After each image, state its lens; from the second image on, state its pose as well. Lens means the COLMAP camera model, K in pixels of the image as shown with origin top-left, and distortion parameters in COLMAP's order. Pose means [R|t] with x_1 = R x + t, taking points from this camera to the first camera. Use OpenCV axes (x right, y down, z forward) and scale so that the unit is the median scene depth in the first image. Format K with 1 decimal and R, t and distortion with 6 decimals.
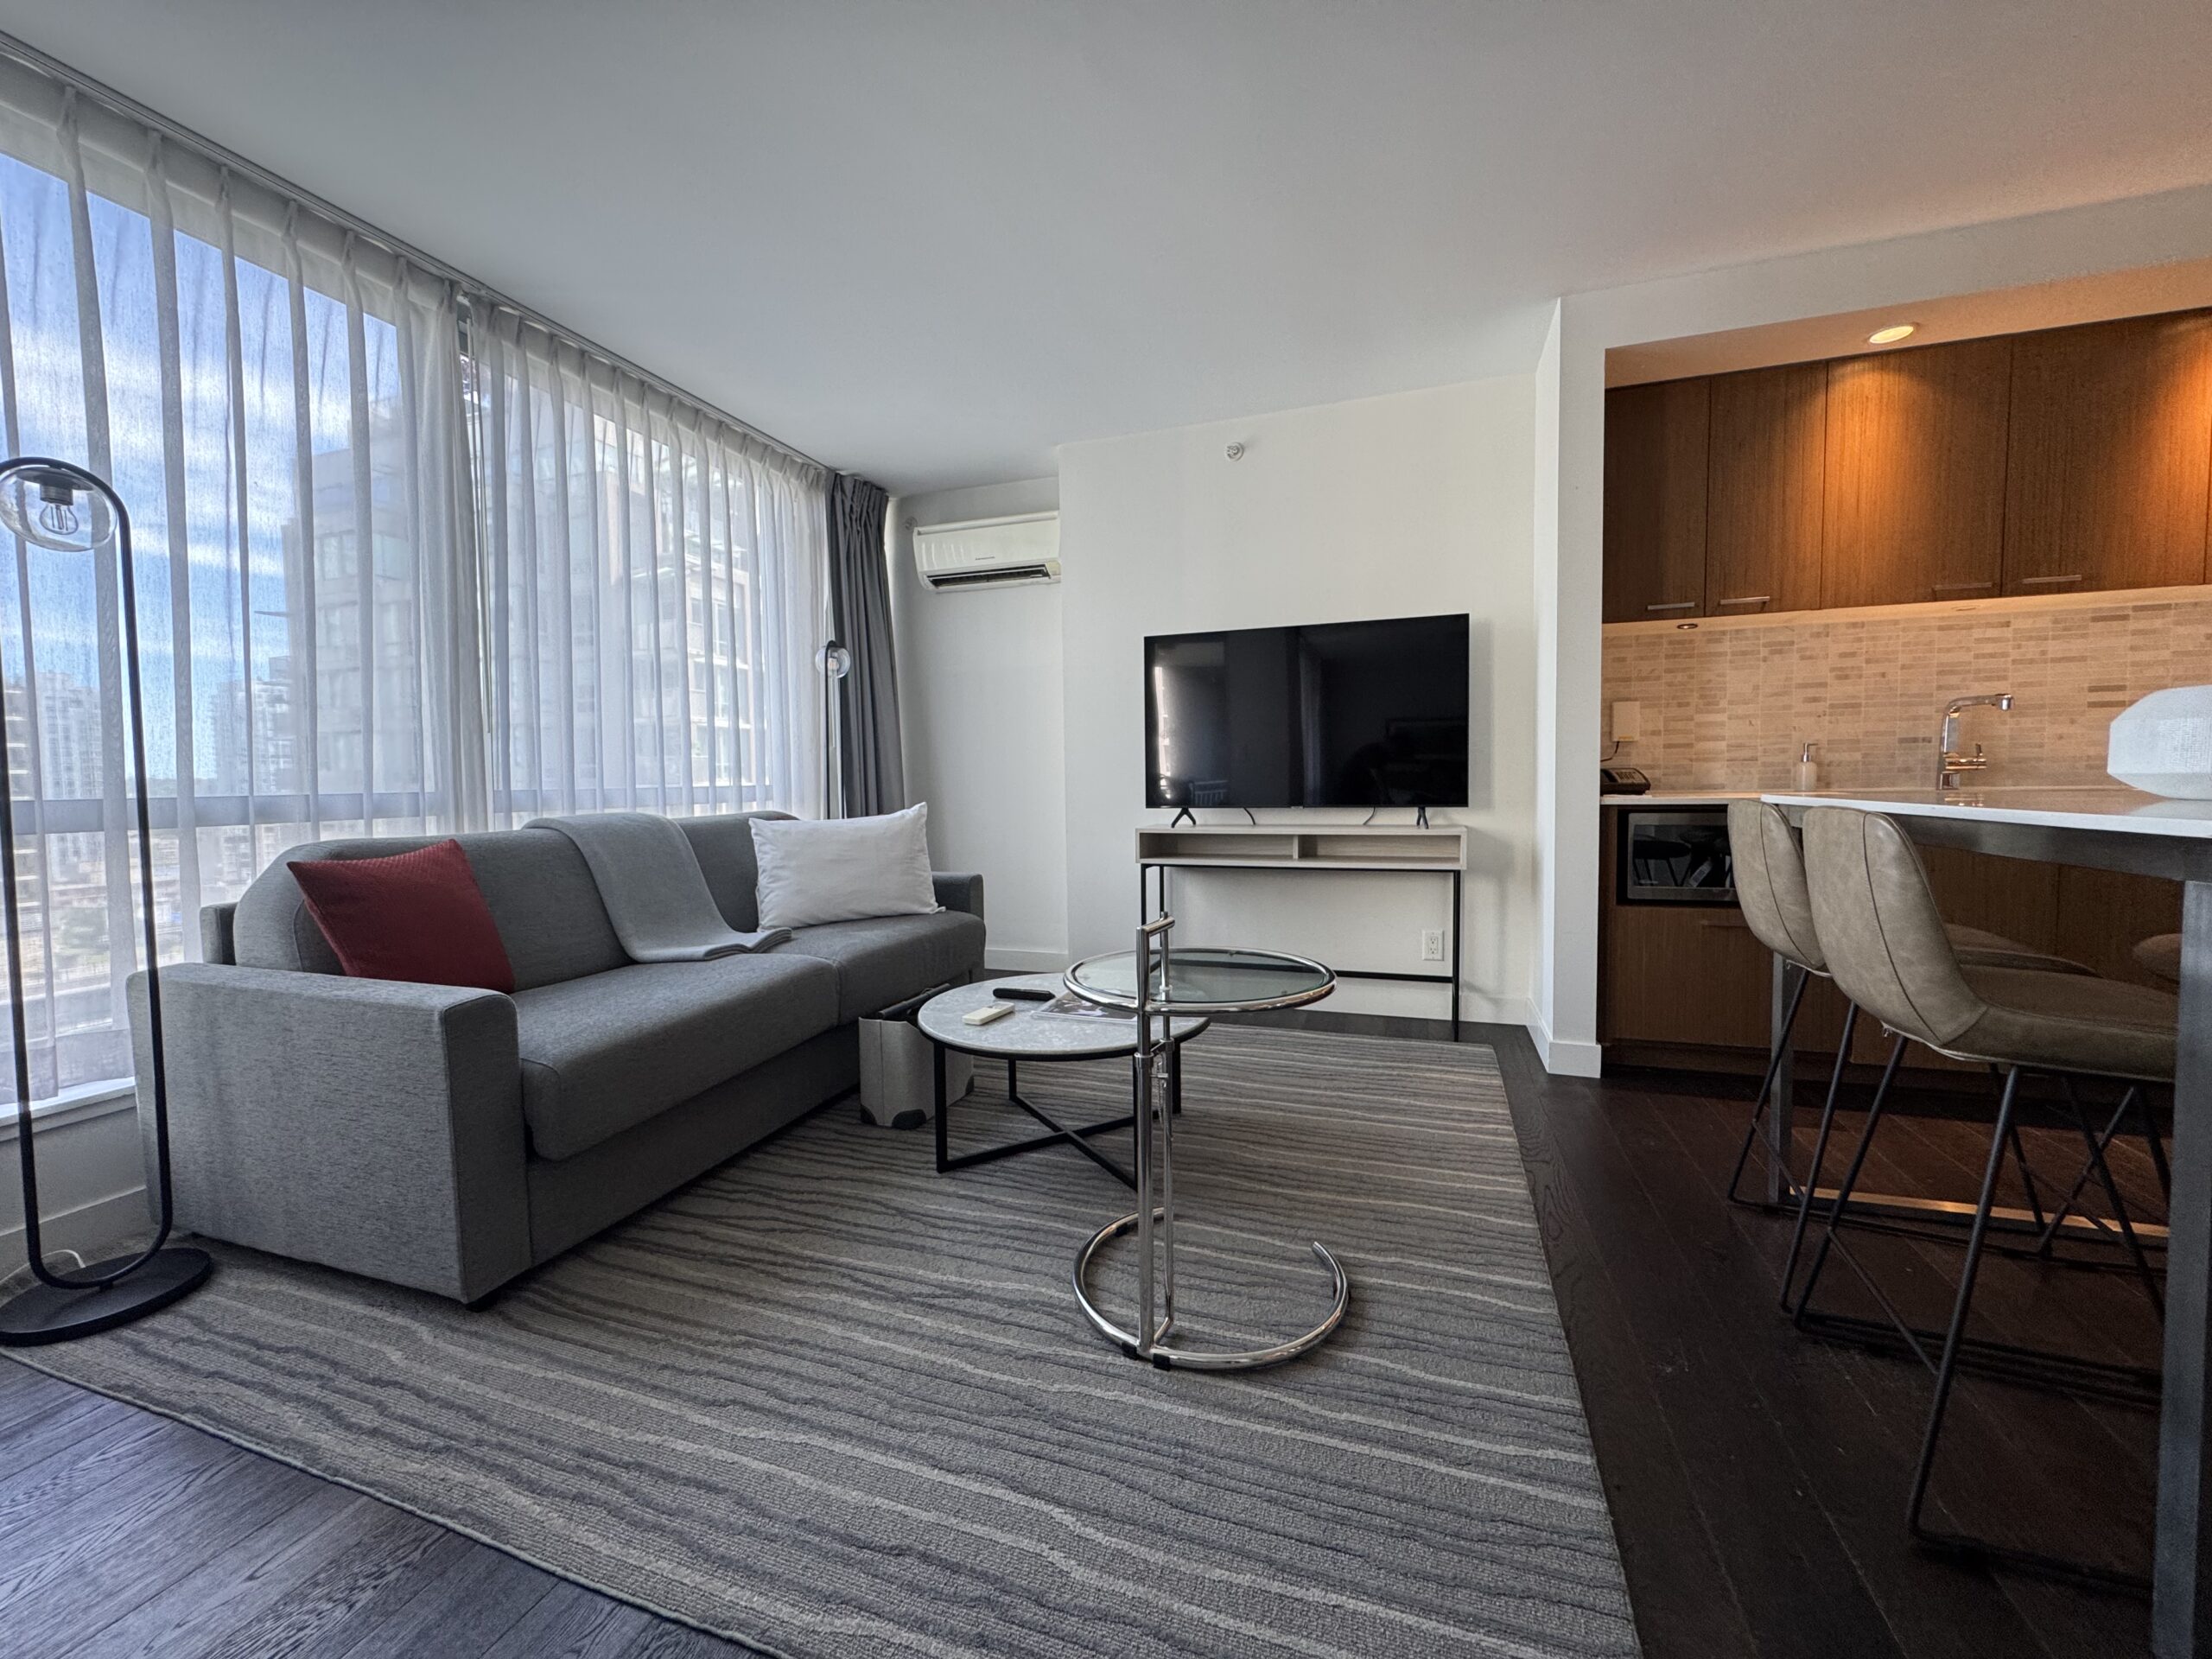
lens RADIAL K [[887.2, 0, 1105.5], [0, 887.2, 821.6], [0, 0, 1]] dist [0.000439, -0.000211]
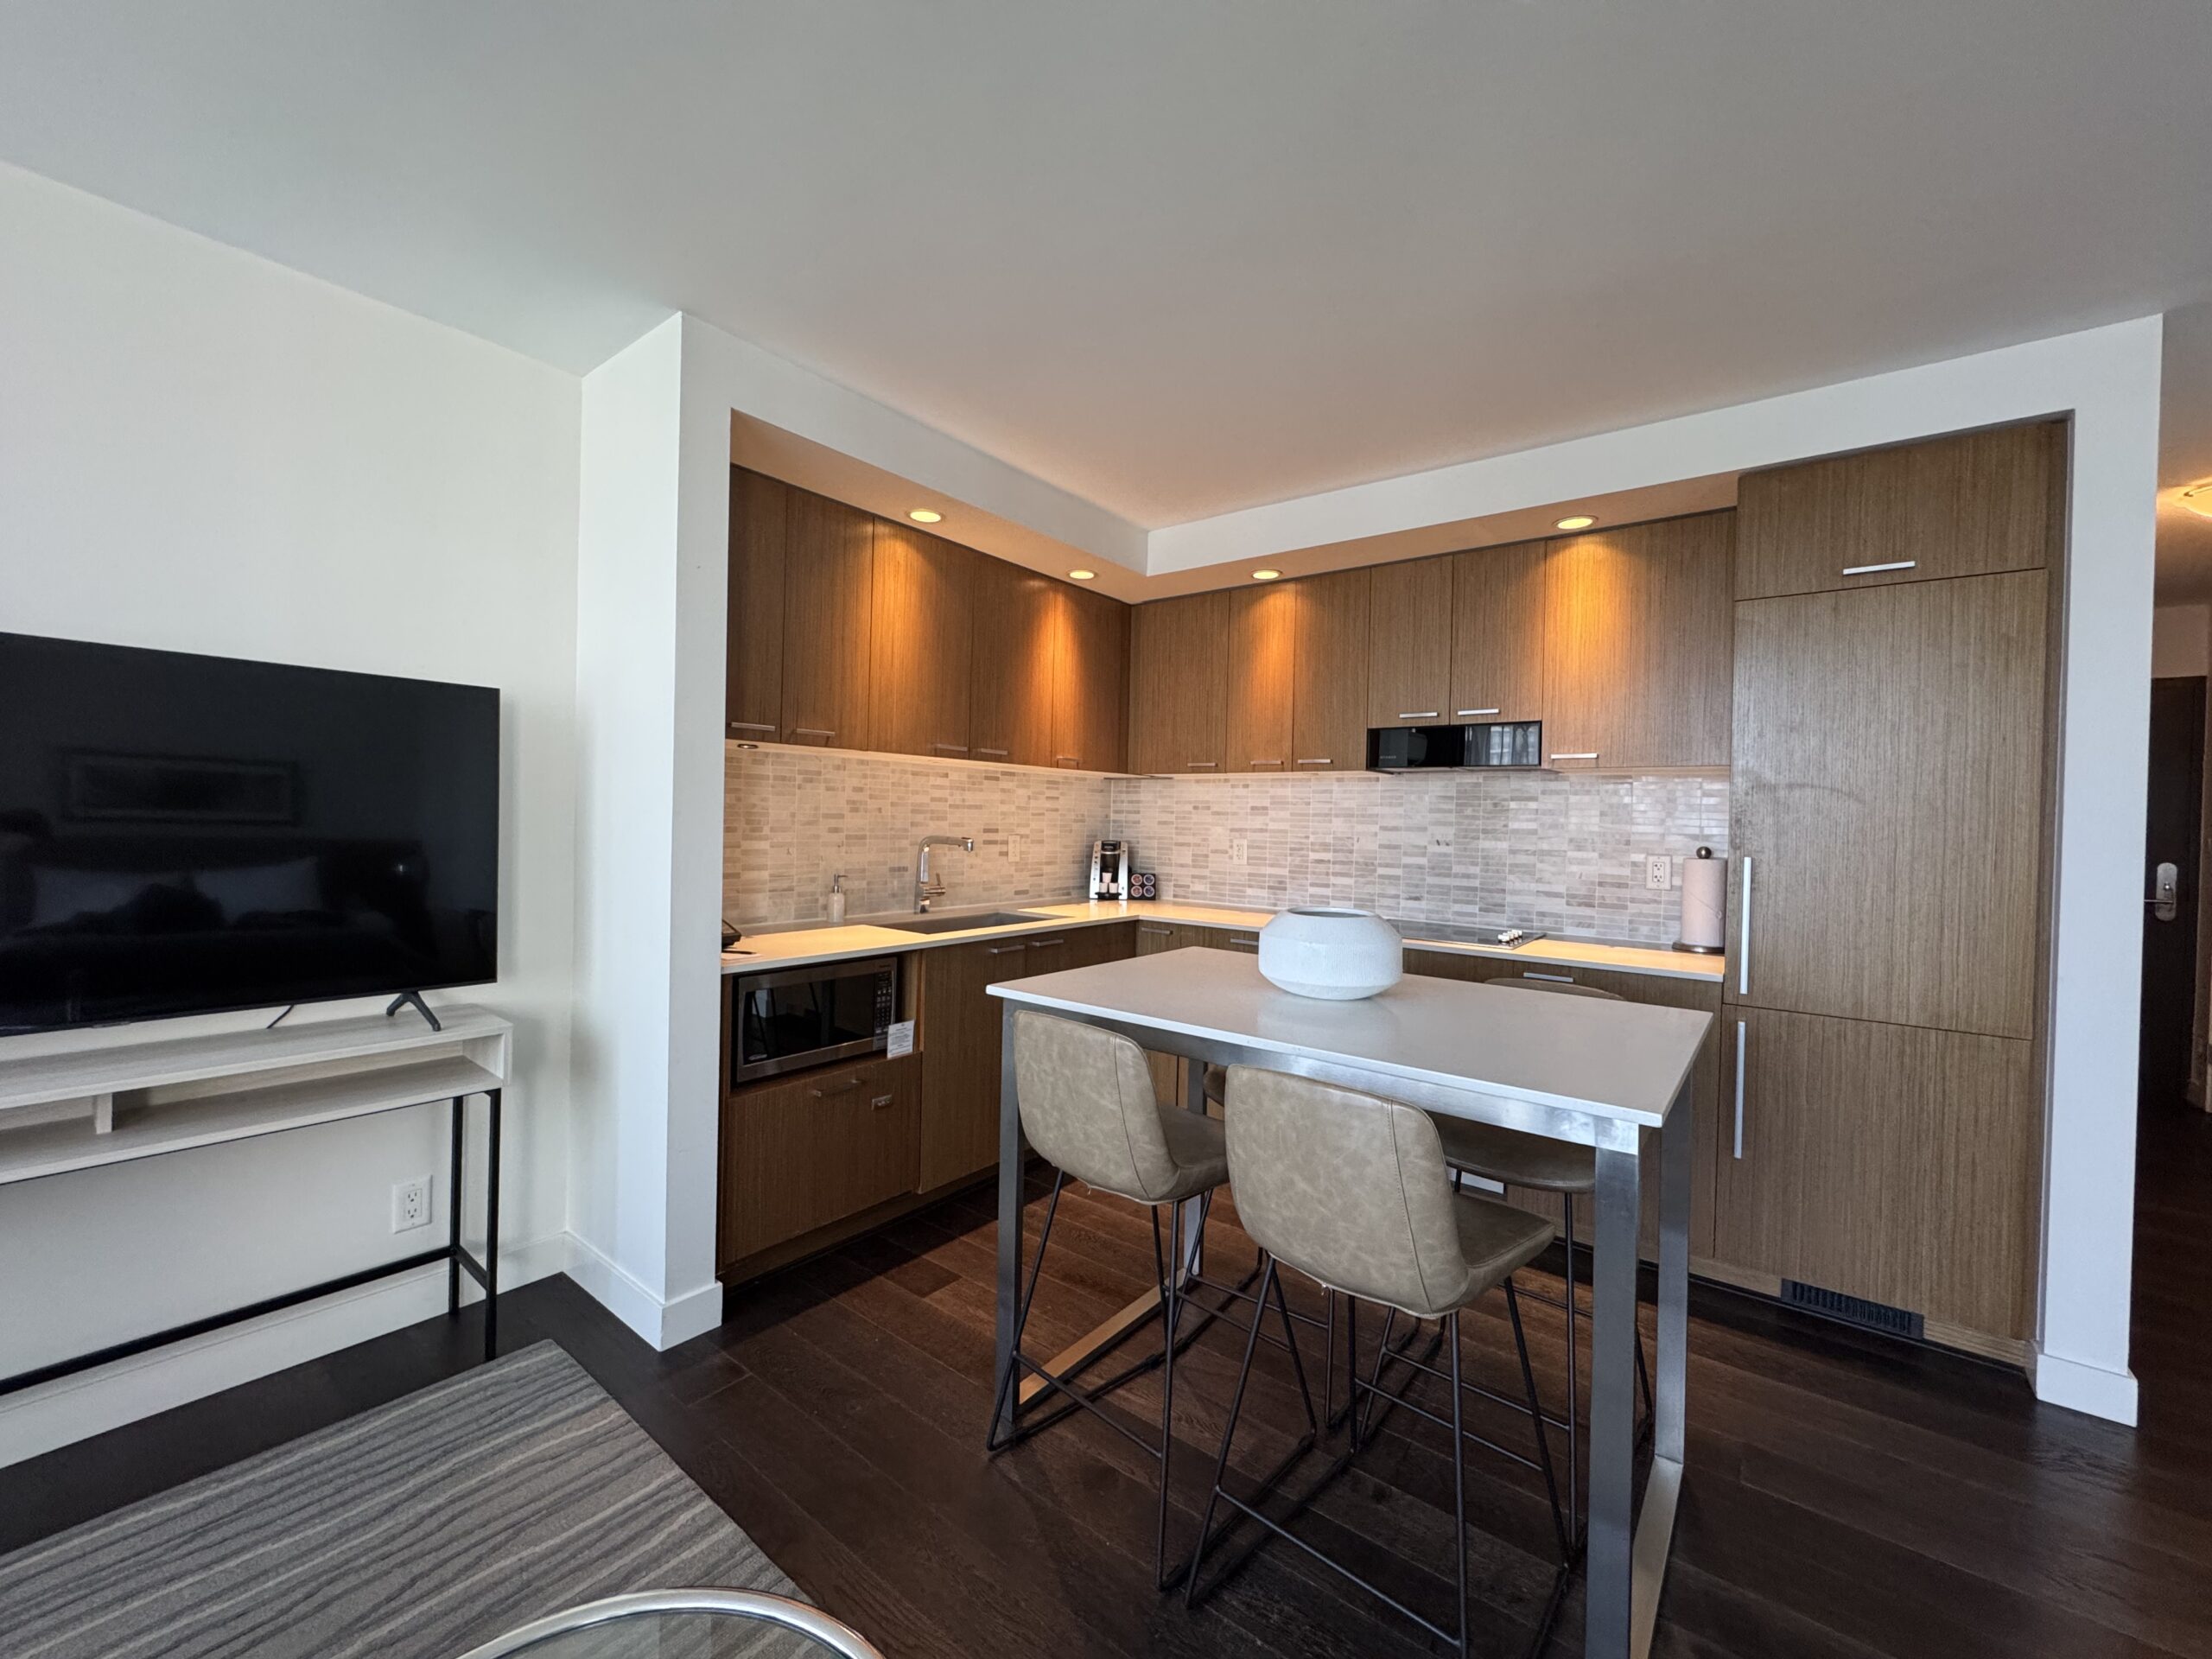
lens RADIAL K [[887.2, 0, 1104.0], [0, 887.2, 824.7], [0, 0, 1]] dist [0.000439, -0.000211]
pose [[0.322170, 0.015915, 0.946548, -0.074525], [0.015787, 0.999629, -0.022181, -0.119485], [-0.946550, 0.022089, 0.321800, 0.387065]]
